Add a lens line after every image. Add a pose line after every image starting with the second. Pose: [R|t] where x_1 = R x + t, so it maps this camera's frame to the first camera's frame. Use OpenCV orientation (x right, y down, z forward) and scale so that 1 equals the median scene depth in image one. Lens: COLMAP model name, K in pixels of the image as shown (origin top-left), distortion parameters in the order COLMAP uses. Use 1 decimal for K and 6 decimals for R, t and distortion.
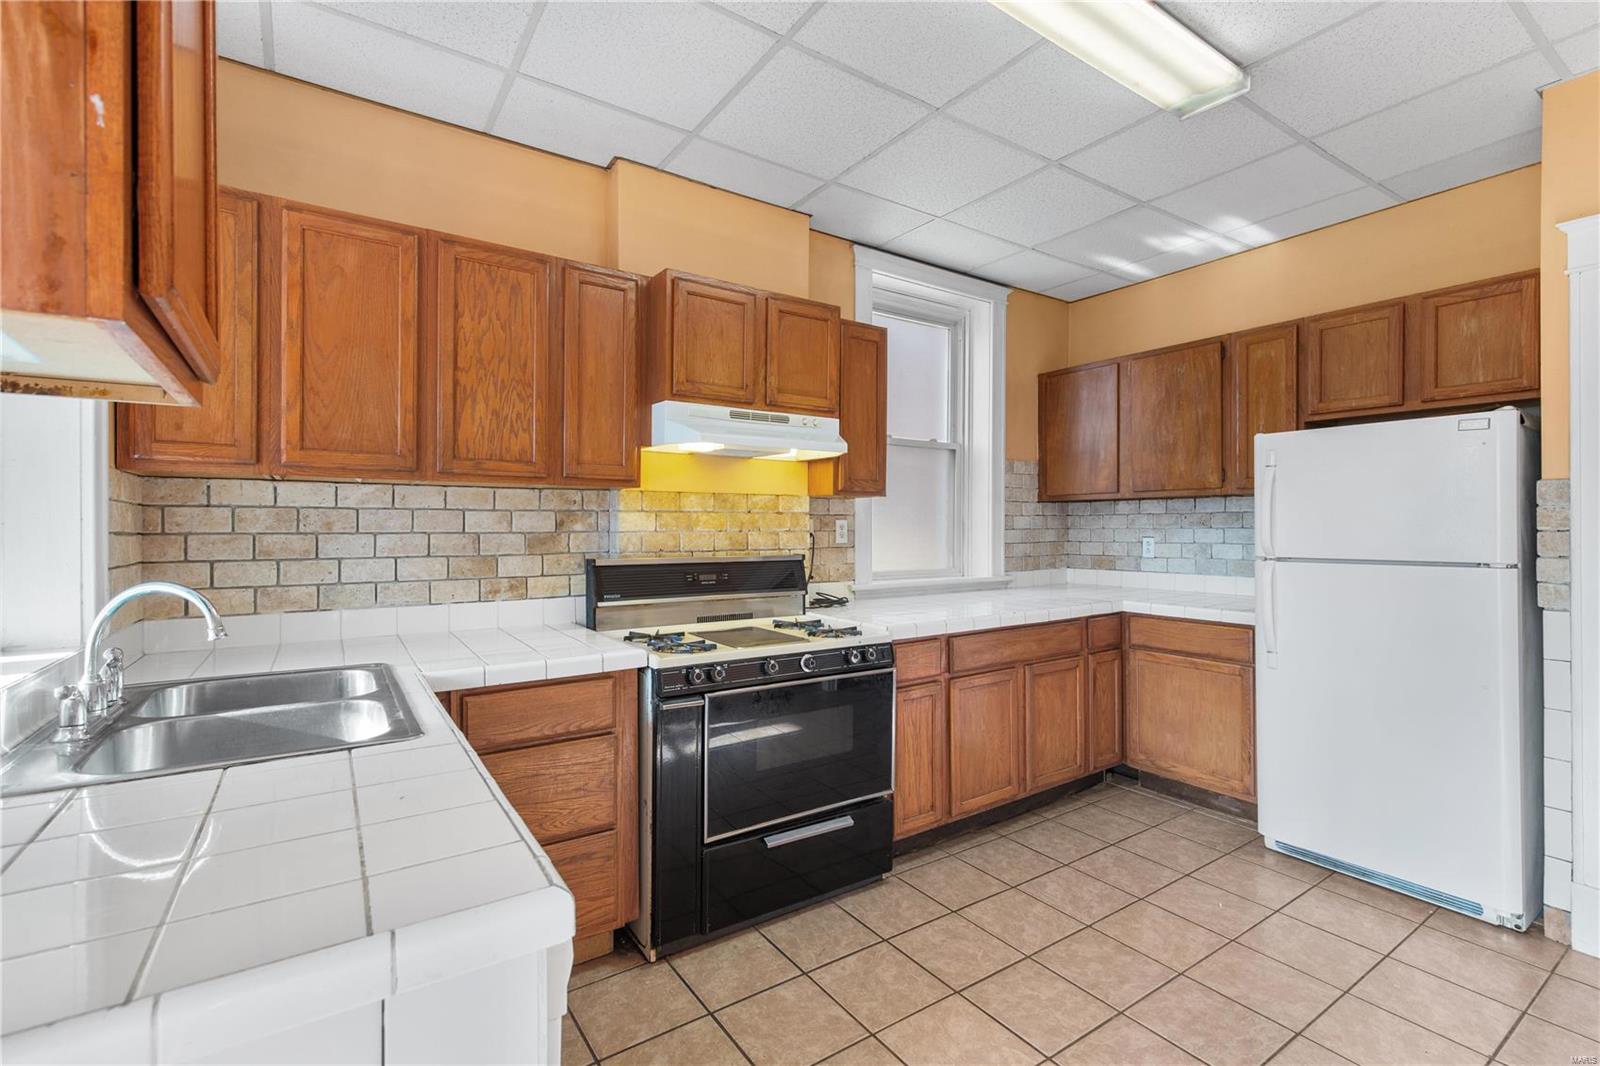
lens RADIAL K [[732.6, 0, 805.0], [0, 732.6, 525.4], [0, 0, 1]] dist [0.010003, -0.000196]
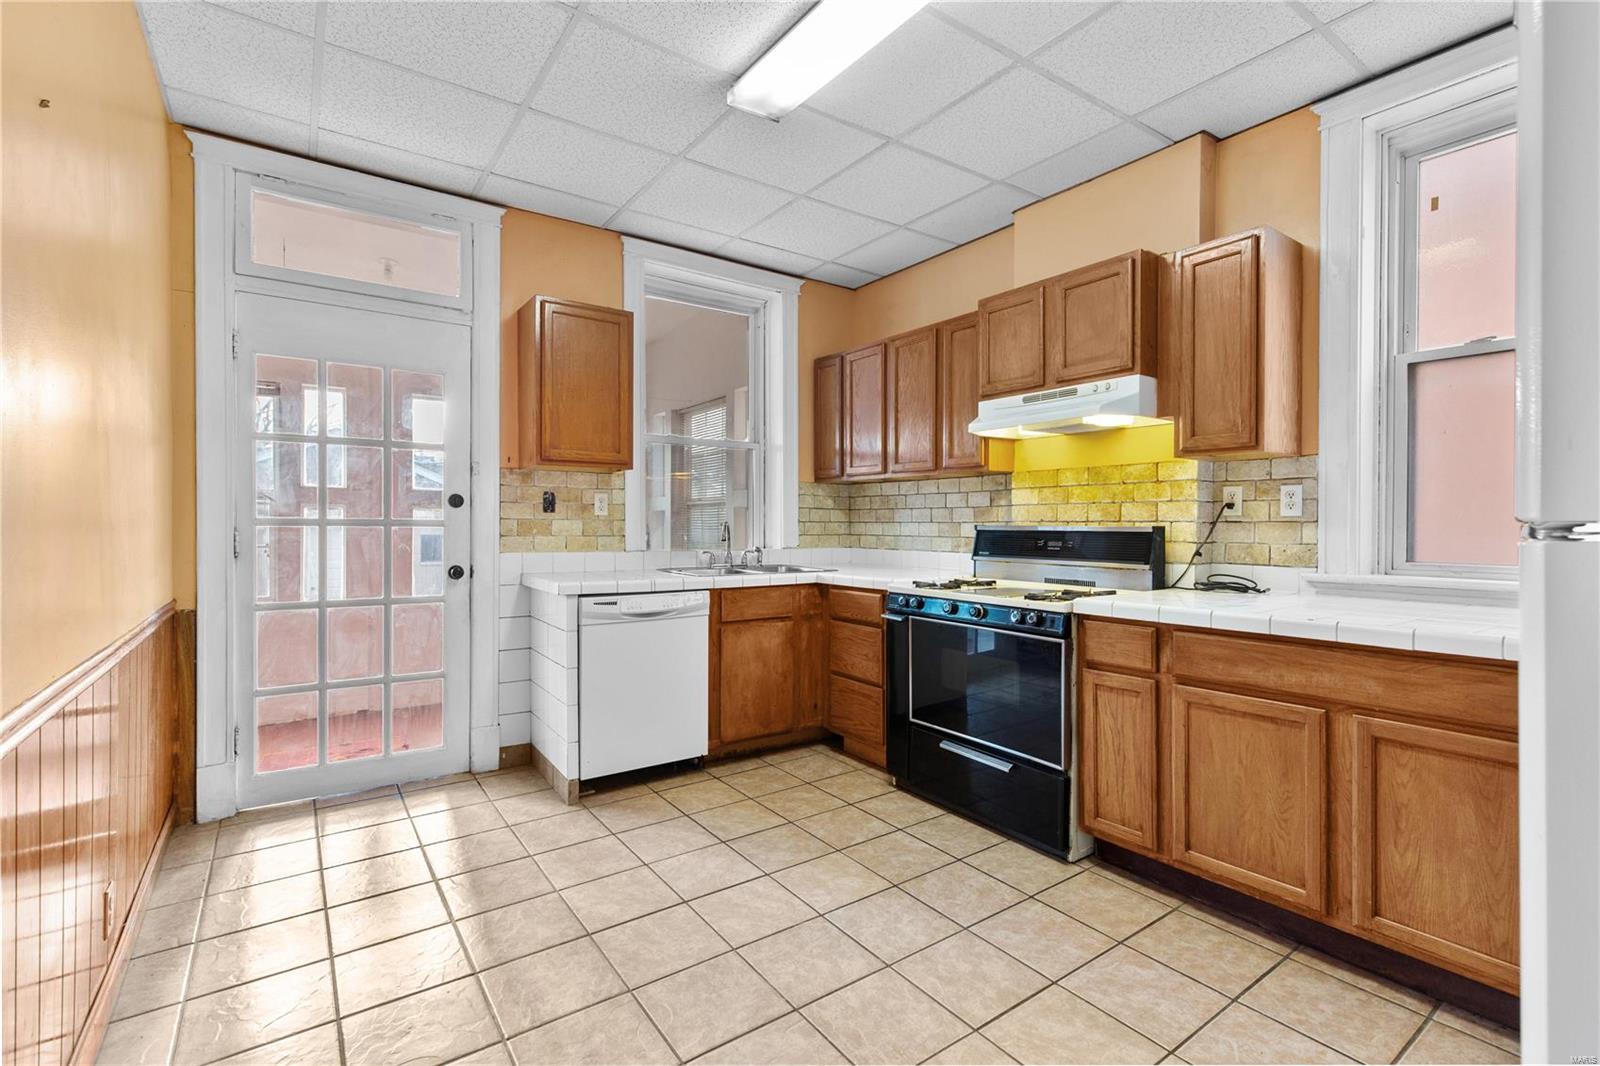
lens RADIAL K [[719.9, 0, 800.0], [0, 719.9, 533.0], [0, 0, 1]] dist [0.001786, -0.000135]
pose [[0.008802, 0.012078, -0.999888, 0.989047], [-0.002494, 0.999924, 0.012056, 0.042628], [0.999958, 0.002387, 0.008832, 0.613054]]
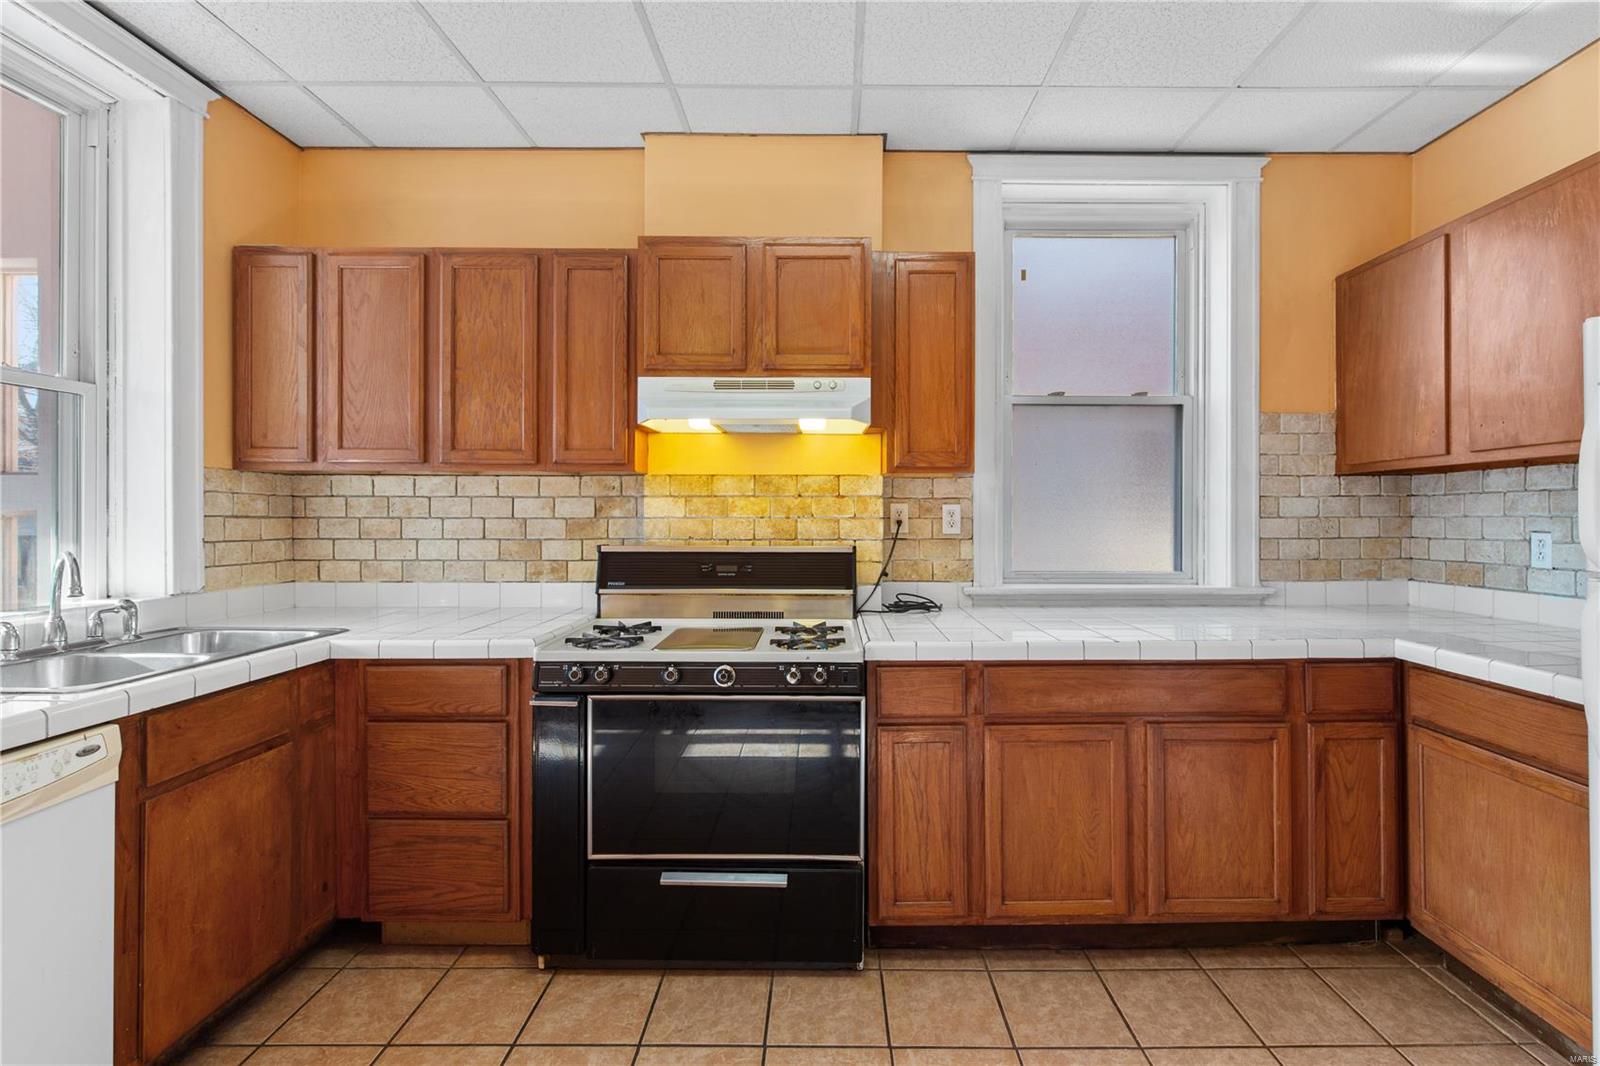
lens RADIAL K [[746.7, 0, 825.0], [0, 746.7, 513.3], [0, 0, 1]] dist [0.000042, -0.000342]
pose [[0.822359, -0.001461, -0.568967, 0.500012], [-0.000459, 0.999995, -0.003232, 0.005966], [0.568969, 0.002919, 0.822354, 0.320786]]
